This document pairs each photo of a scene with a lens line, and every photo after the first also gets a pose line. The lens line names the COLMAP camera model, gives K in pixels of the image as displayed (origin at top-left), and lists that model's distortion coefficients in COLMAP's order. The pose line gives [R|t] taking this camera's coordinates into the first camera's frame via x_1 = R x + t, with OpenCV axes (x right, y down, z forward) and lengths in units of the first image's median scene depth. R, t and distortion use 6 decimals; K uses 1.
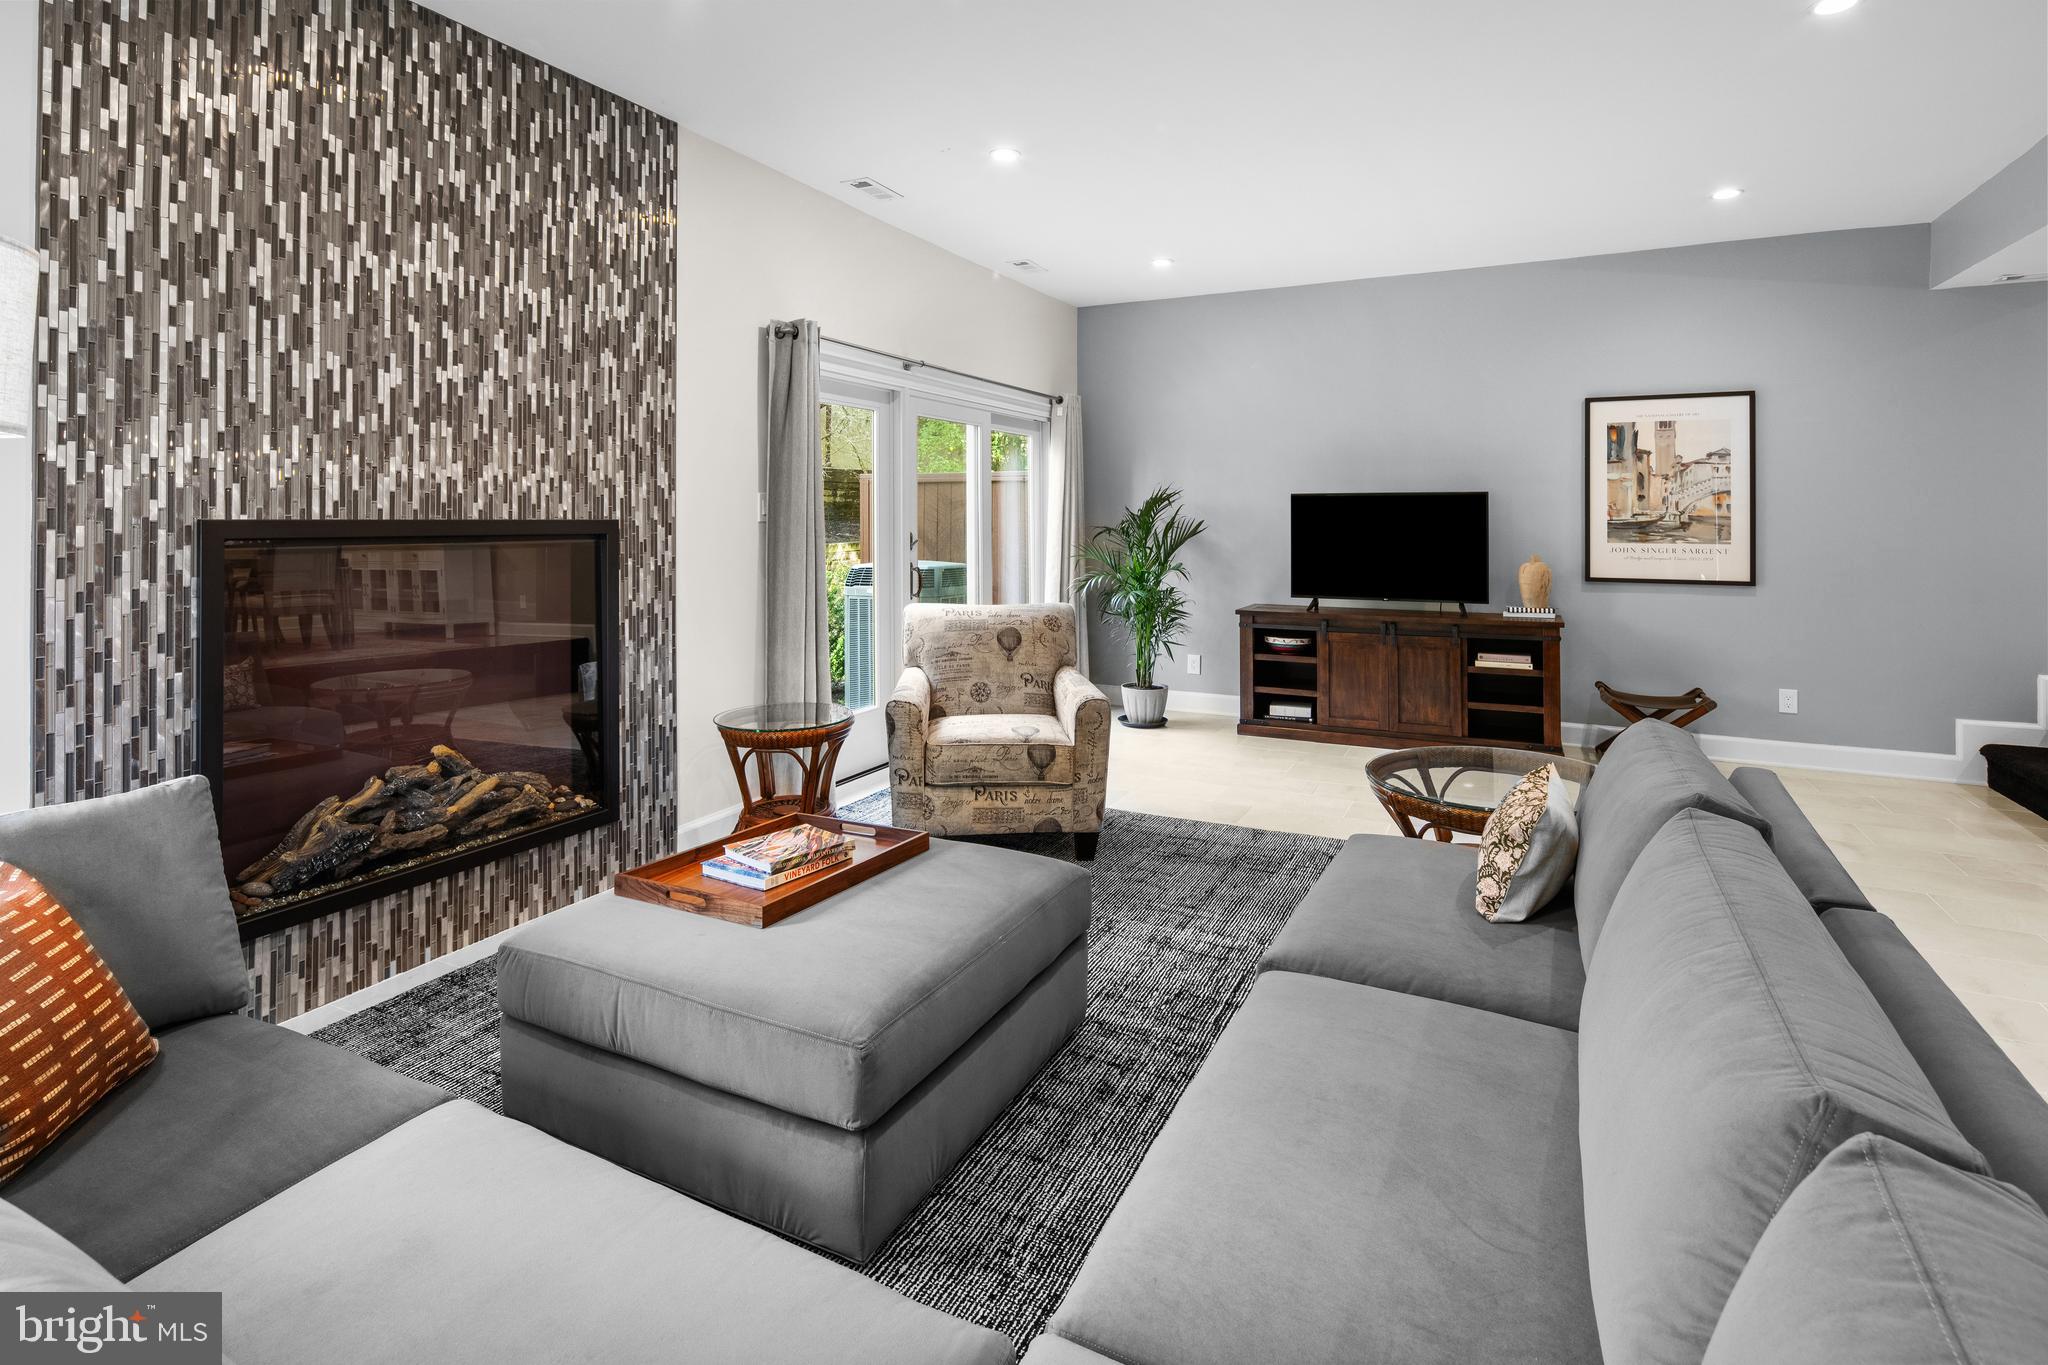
lens RADIAL K [[999.5, 0, 1029.9], [0, 999.5, 569.9], [0, 0, 1]] dist [0.001377, -0.004462]
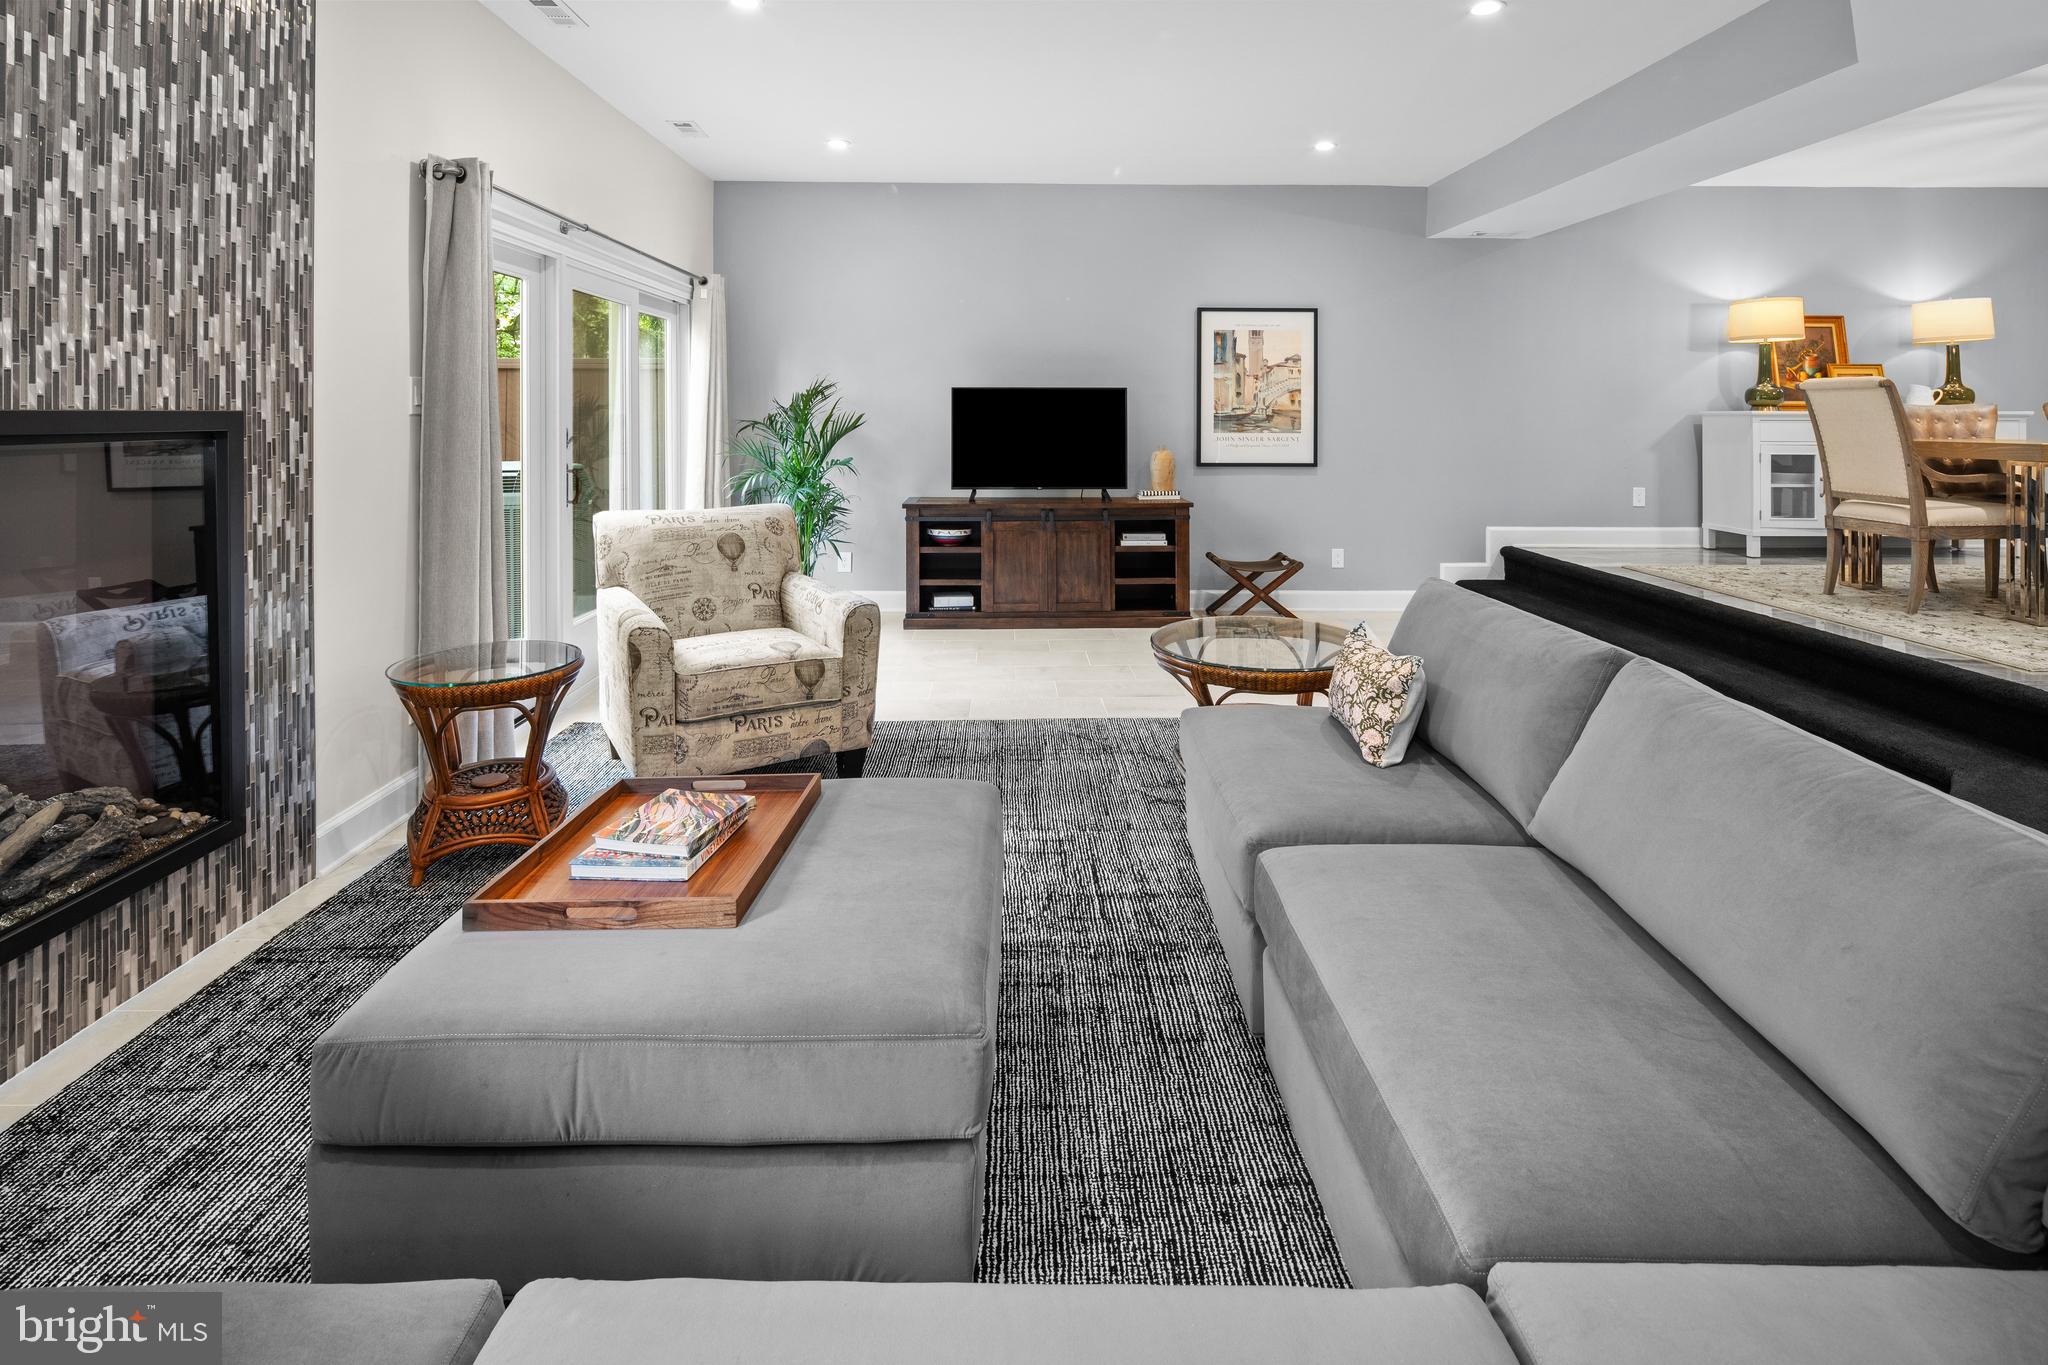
lens RADIAL K [[999.5, 0, 1031.8], [0, 999.5, 462.9], [0, 0, 1]] dist [0.001377, -0.004462]
pose [[0.884274, -0.022438, 0.466429, -0.252383], [0.023137, 0.999723, 0.004229, -0.003371], [-0.466395, 0.007052, 0.884549, 0.114261]]
